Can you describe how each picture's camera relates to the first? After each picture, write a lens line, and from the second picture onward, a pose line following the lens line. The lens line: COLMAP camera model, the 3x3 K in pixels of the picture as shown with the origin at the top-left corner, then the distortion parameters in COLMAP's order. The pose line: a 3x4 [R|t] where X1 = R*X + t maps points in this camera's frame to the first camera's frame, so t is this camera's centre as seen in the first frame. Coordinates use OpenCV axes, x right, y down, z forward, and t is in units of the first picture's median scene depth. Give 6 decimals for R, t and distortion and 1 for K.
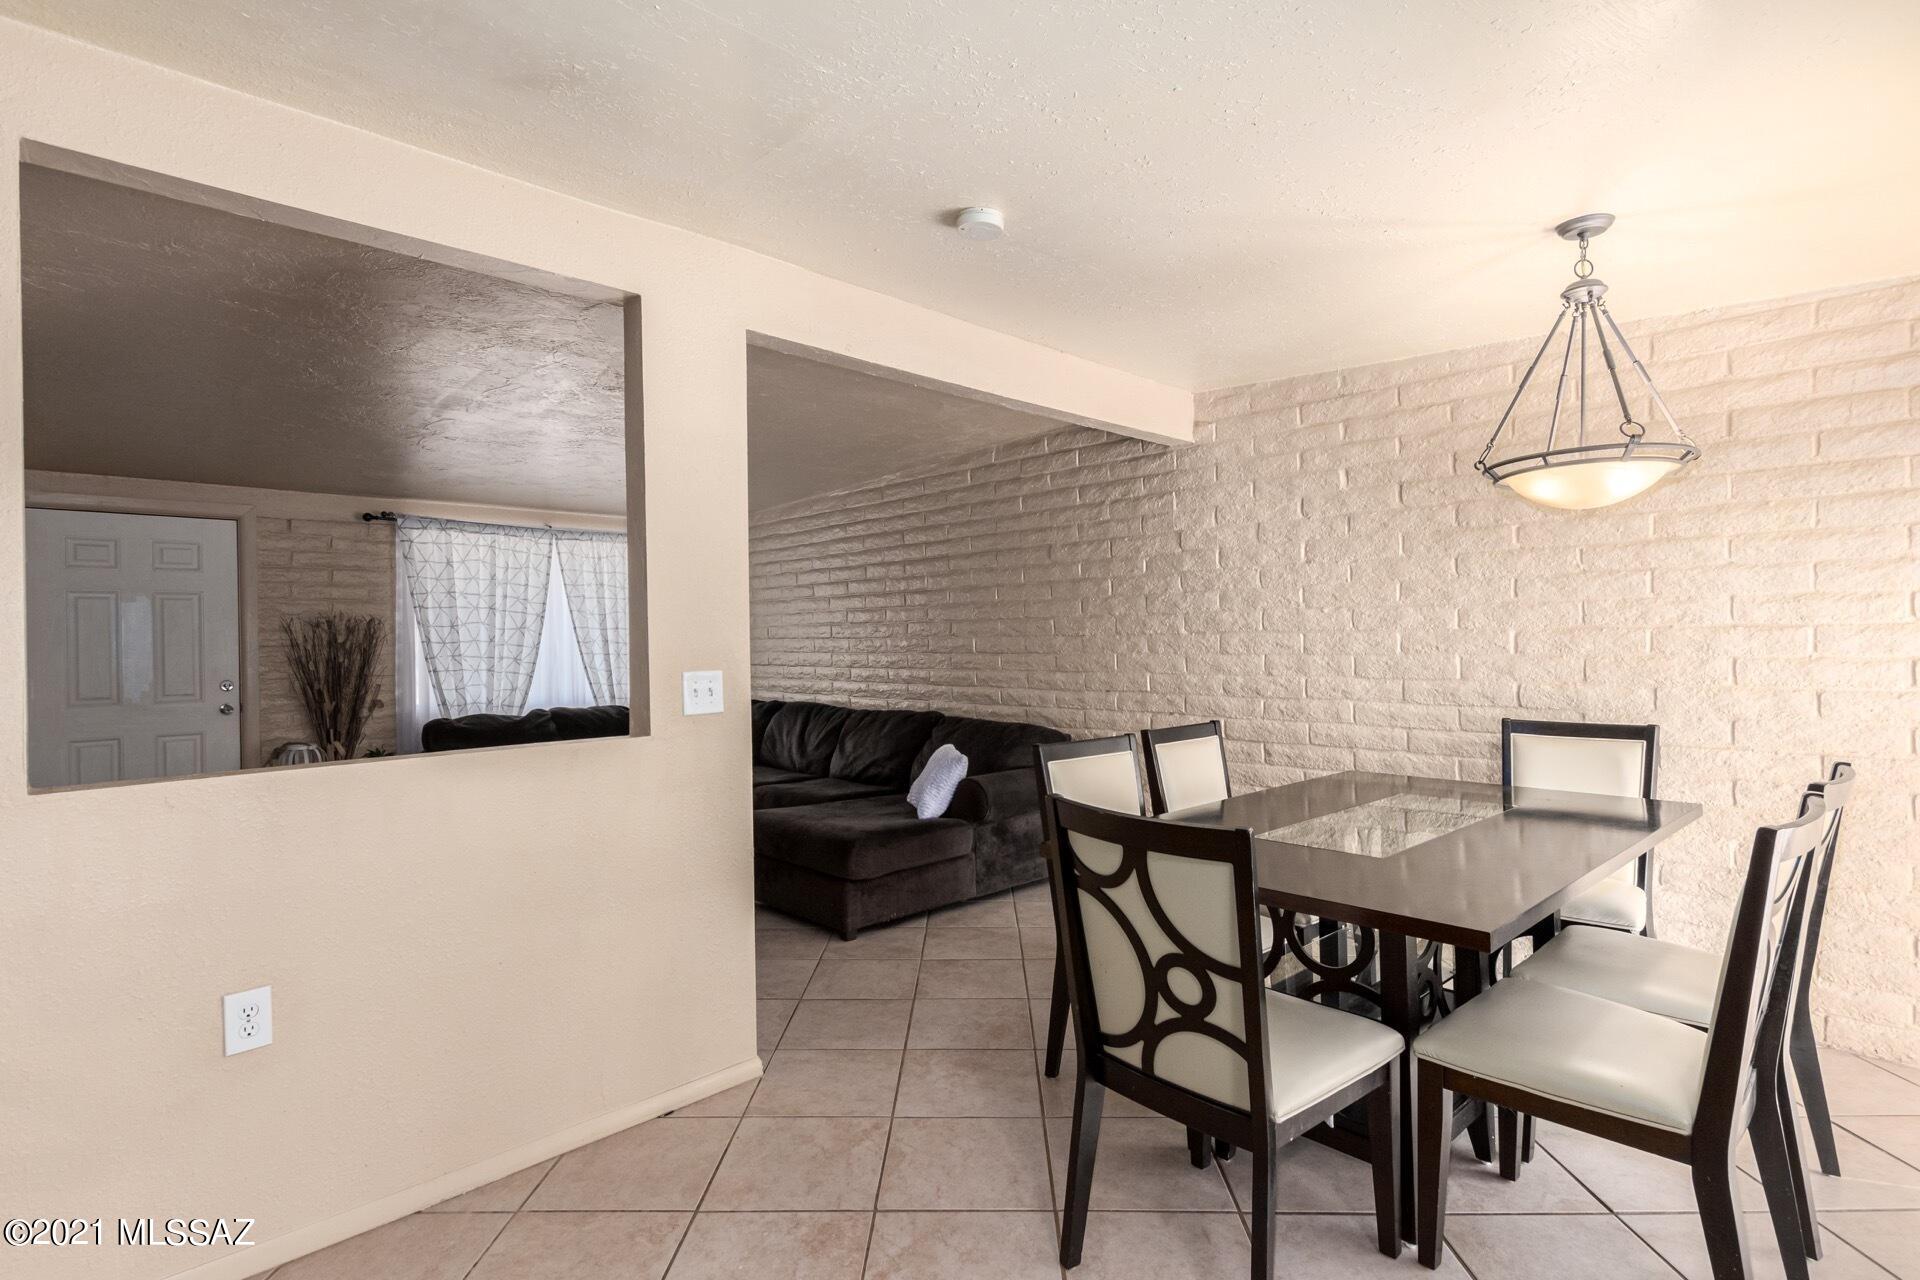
lens RADIAL K [[961.1, 0, 963.3], [0, 961.1, 642.6], [0, 0, 1]] dist [0.029037, -0.010516]
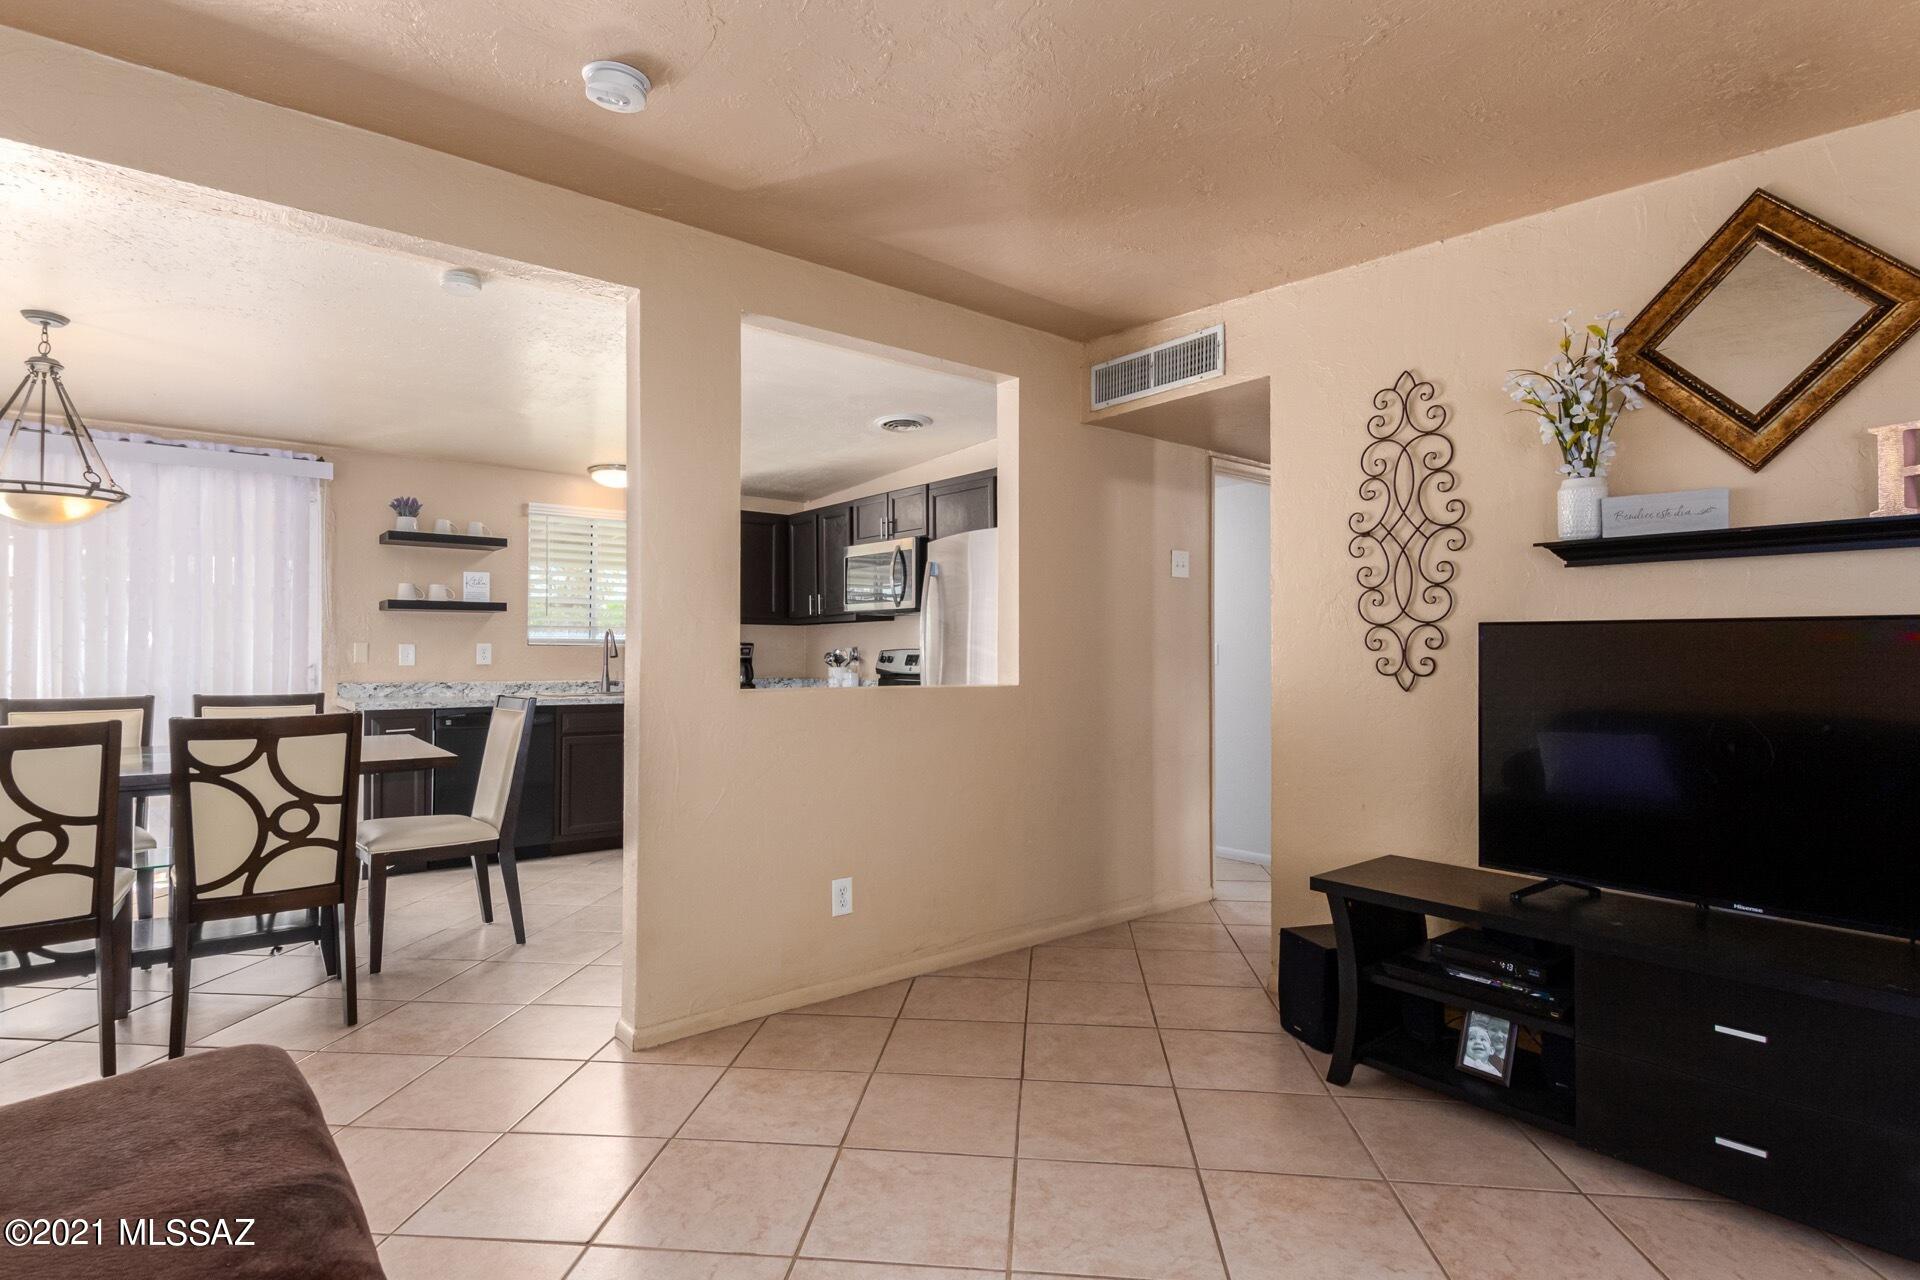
lens RADIAL K [[961.1, 0, 941.8], [0, 961.1, 638.4], [0, 0, 1]] dist [0.029037, -0.010516]
pose [[-0.997426, 0.011569, 0.070763, -0.337831], [0.010889, 0.999891, -0.009987, 0.022860], [-0.070871, -0.009191, -0.997443, 1.074489]]
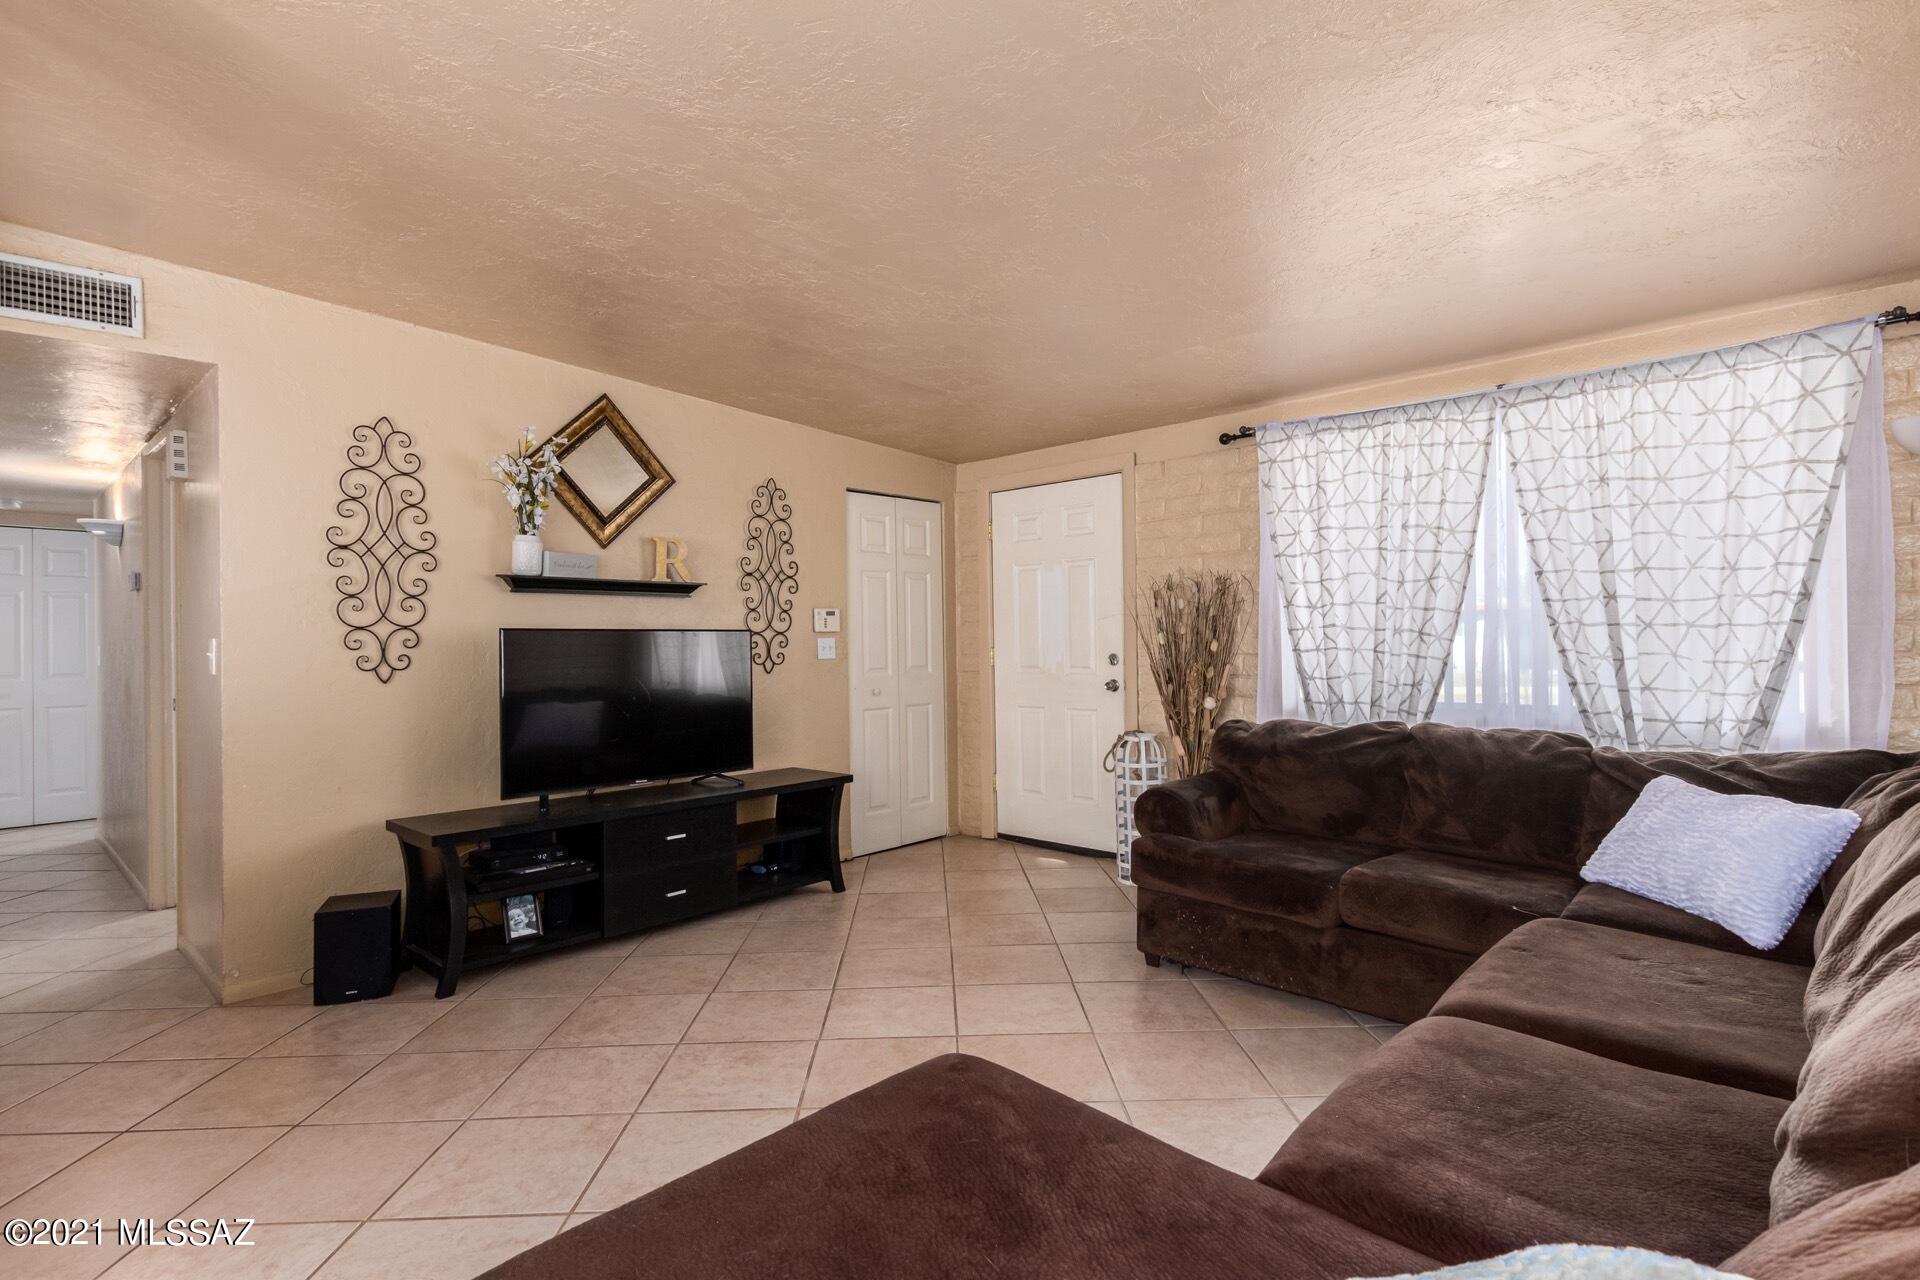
lens RADIAL K [[961.1, 0, 958.9], [0, 961.1, 637.6], [0, 0, 1]] dist [0.029037, -0.010516]
pose [[0.060612, 0.007587, -0.998133, 0.122062], [0.007776, 0.999937, 0.008073, 0.016797], [0.998131, -0.008251, 0.060549, 0.859058]]
